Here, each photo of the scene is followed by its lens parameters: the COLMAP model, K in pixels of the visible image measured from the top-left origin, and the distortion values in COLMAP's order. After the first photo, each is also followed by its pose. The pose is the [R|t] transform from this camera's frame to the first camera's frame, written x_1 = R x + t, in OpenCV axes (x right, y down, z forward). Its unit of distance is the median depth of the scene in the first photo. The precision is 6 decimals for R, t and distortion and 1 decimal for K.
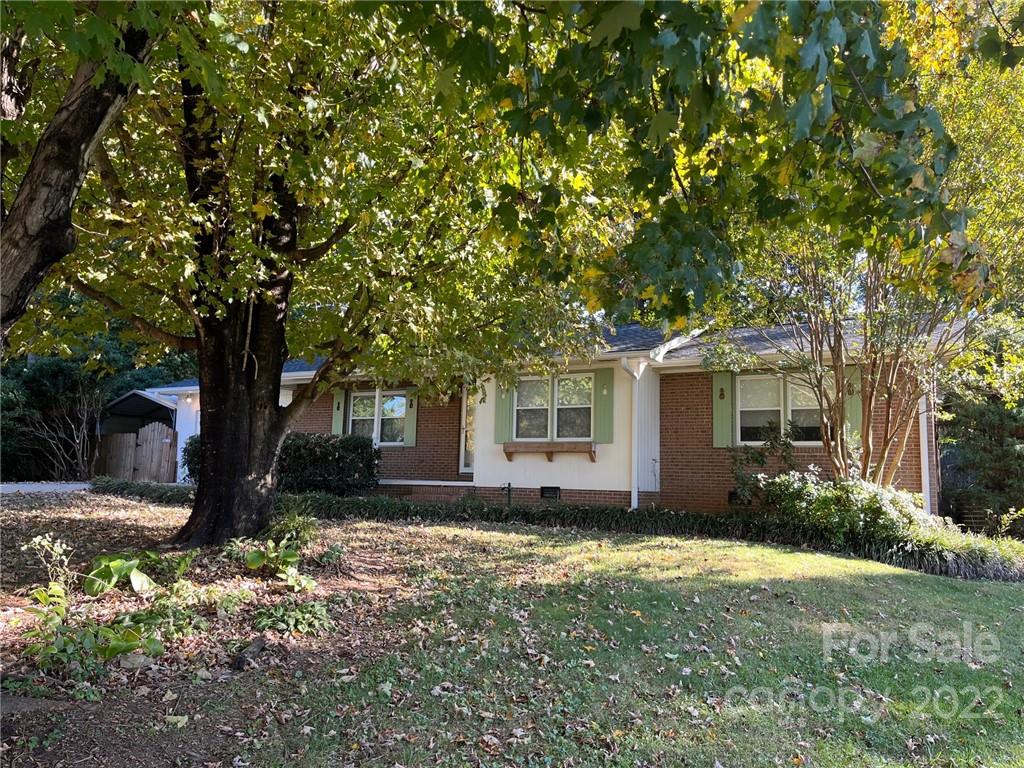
lens RADIAL K [[765.4, 0, 514.6], [0, 765.4, 387.3], [0, 0, 1]] dist [0.071377, -0.094030]
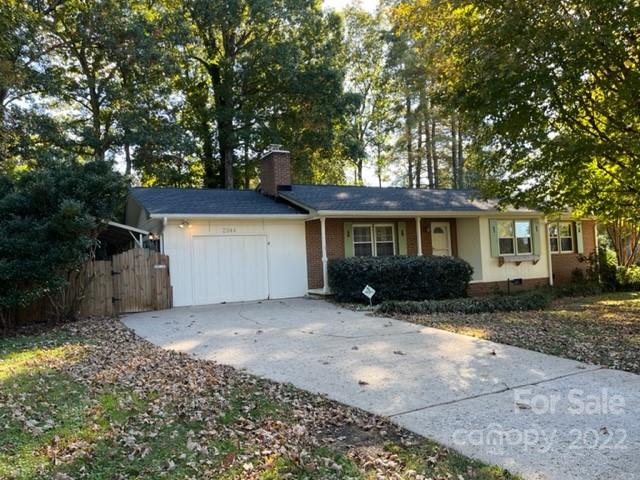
lens RADIAL K [[478.4, 0, 321.6], [0, 478.4, 242.0], [0, 0, 1]] dist [0.071377, -0.094030]
pose [[0.585971, -0.018131, 0.810129, -1.192335], [-0.040270, 0.997863, 0.051460, -0.003039], [-0.809331, -0.062778, 0.583988, 0.690148]]
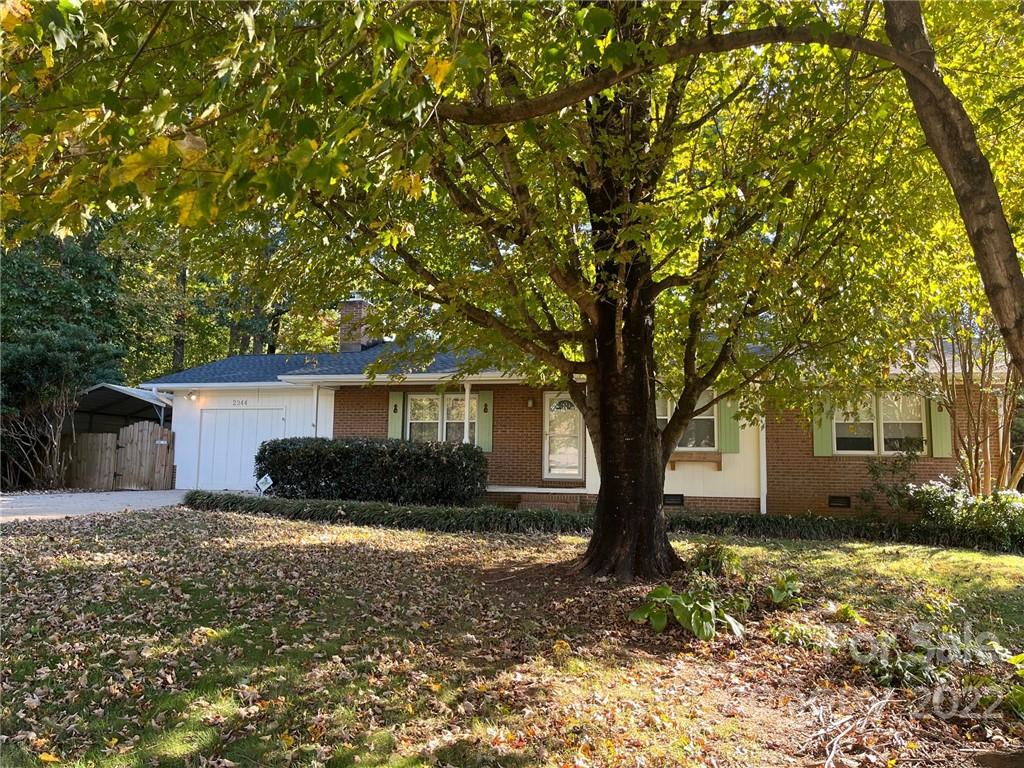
lens RADIAL K [[765.4, 0, 514.6], [0, 765.4, 387.3], [0, 0, 1]] dist [0.071377, -0.094030]
pose [[0.962985, 0.021420, 0.268703, -0.433998], [-0.025351, 0.999616, 0.011165, -0.020191], [-0.268361, -0.017564, 0.963158, 0.061050]]
